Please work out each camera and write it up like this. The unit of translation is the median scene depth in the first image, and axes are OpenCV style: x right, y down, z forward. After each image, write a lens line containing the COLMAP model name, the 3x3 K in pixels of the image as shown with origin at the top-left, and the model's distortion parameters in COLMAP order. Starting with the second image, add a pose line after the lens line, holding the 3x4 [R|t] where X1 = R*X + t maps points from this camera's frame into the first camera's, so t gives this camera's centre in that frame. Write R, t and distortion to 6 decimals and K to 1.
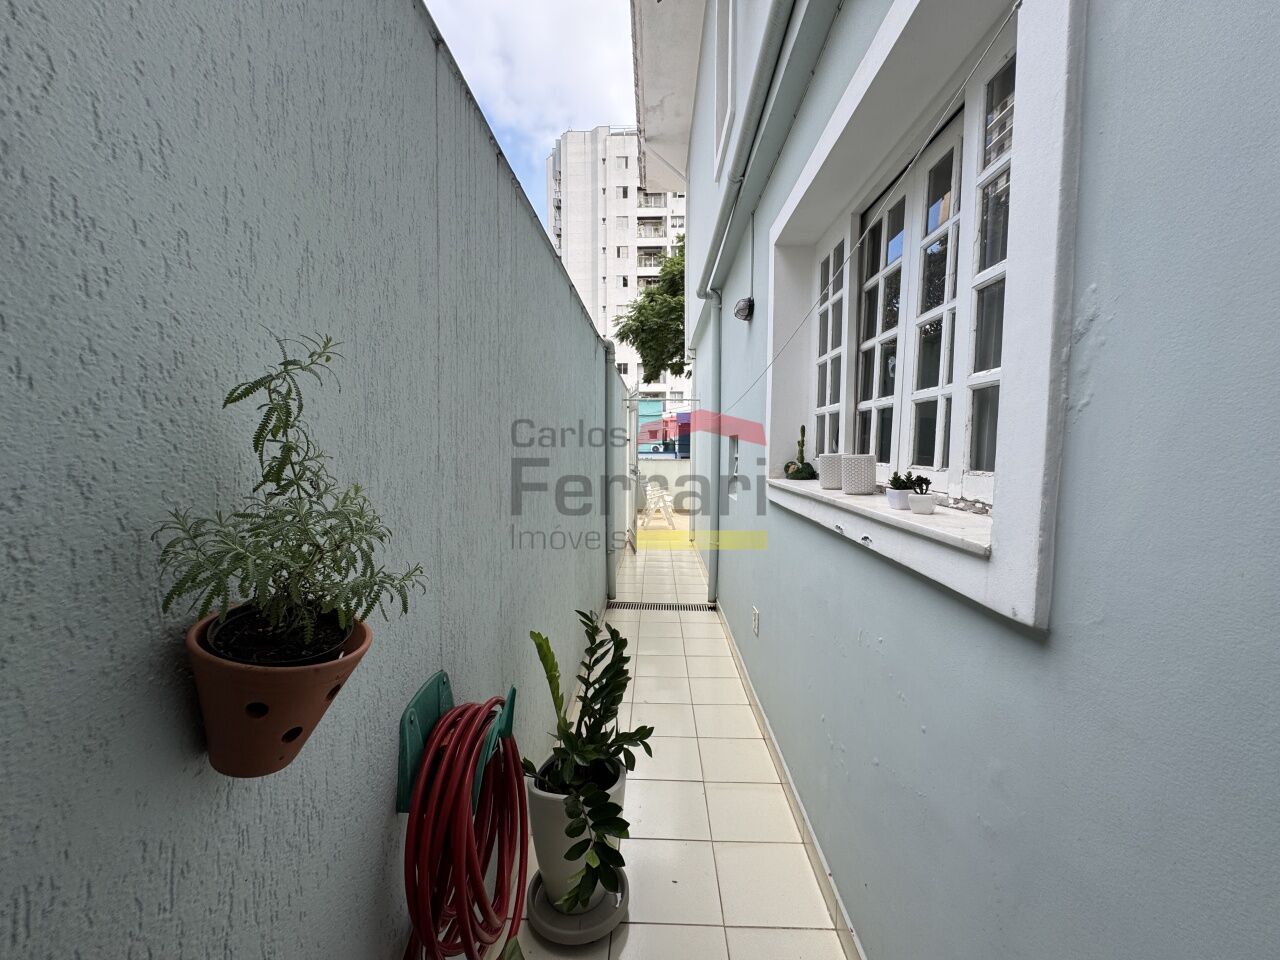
lens RADIAL K [[513.8, 0, 640.0], [0, 513.8, 480.0], [0, 0, 1]] dist [0.001638, -0.000033]
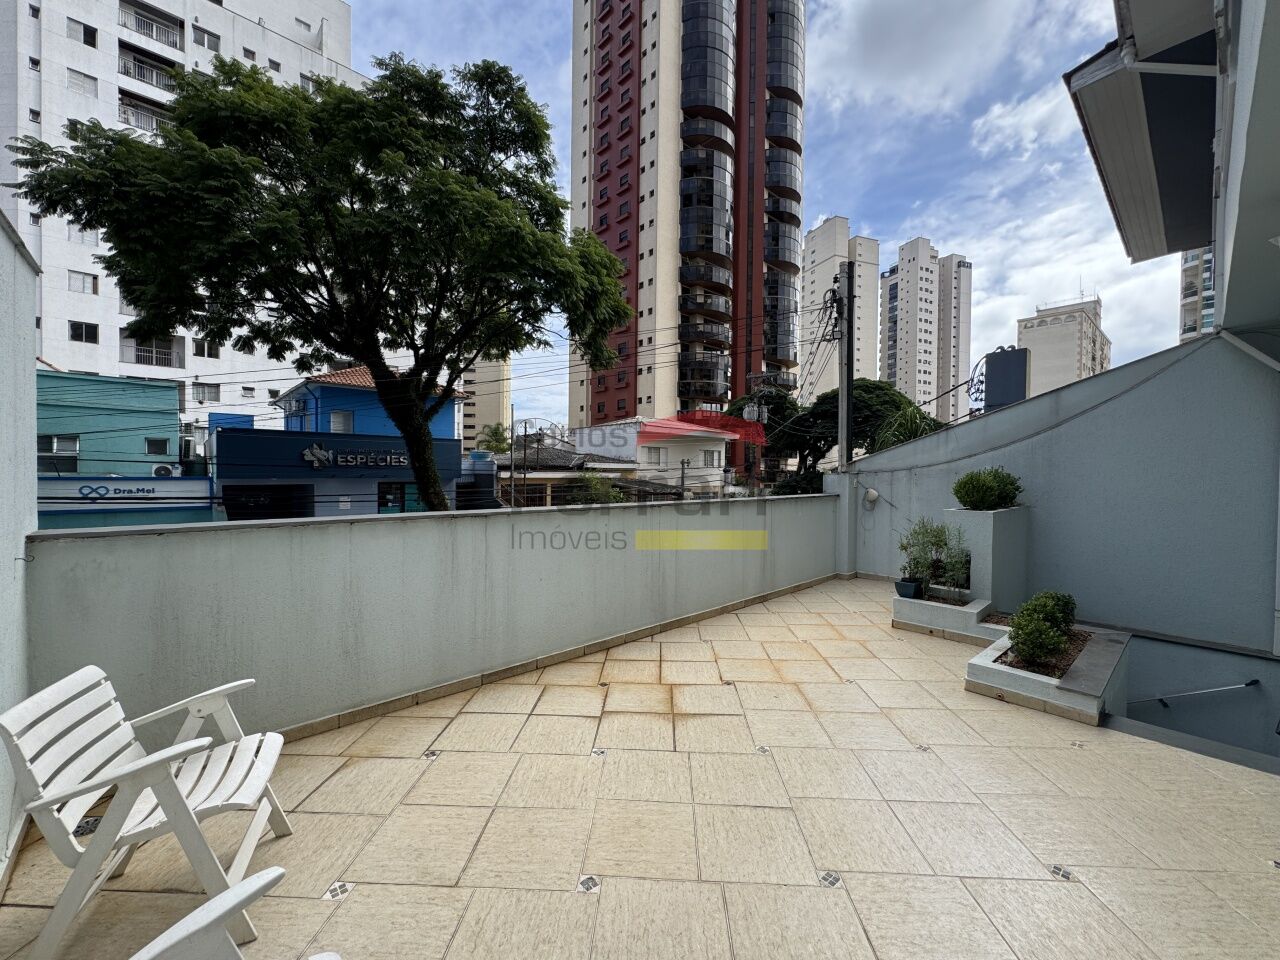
lens RADIAL K [[513.8, 0, 640.0], [0, 513.8, 480.0], [0, 0, 1]] dist [0.001638, -0.000033]
pose [[0.712632, -0.002177, 0.701534, 0.008132], [0.032976, 0.998994, -0.030397, -0.018136], [-0.700762, 0.044796, 0.711987, 0.250232]]
